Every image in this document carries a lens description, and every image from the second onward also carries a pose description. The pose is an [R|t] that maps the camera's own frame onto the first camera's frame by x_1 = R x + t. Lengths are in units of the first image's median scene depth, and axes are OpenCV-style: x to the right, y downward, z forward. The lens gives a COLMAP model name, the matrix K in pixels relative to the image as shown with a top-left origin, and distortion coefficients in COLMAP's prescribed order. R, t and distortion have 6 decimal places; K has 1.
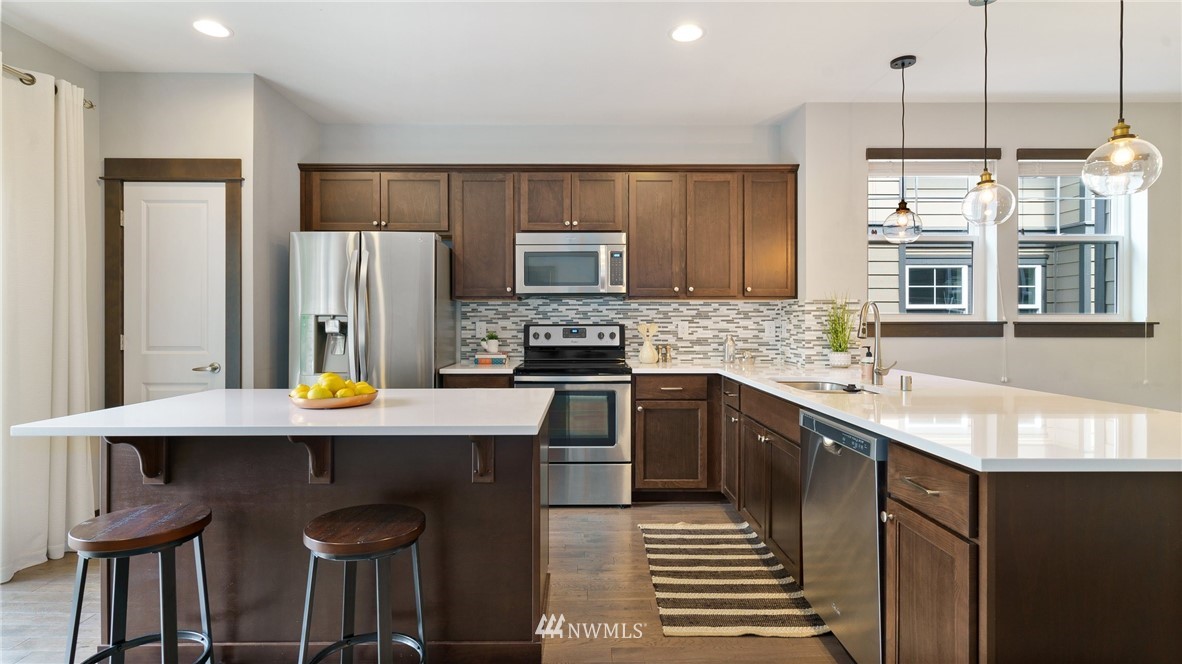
lens RADIAL K [[571.9, 0, 590.4], [0, 571.9, 324.9], [0, 0, 1]] dist [-0.001317, -0.000673]
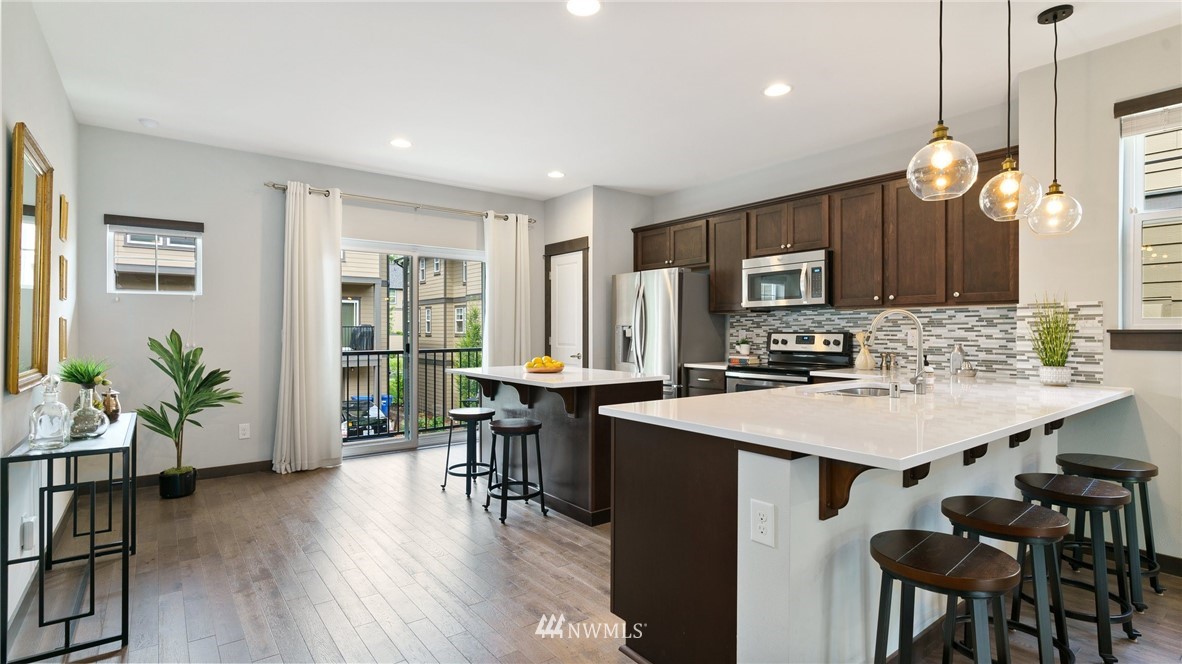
lens RADIAL K [[572.6, 0, 586.6], [0, 572.6, 336.0], [0, 0, 1]] dist [-0.000272, 0.000244]
pose [[0.591991, 0.008046, -0.805904, 0.670629], [-0.004340, 0.999967, 0.006796, 0.000831], [0.805933, -0.000526, 0.592007, -0.027558]]
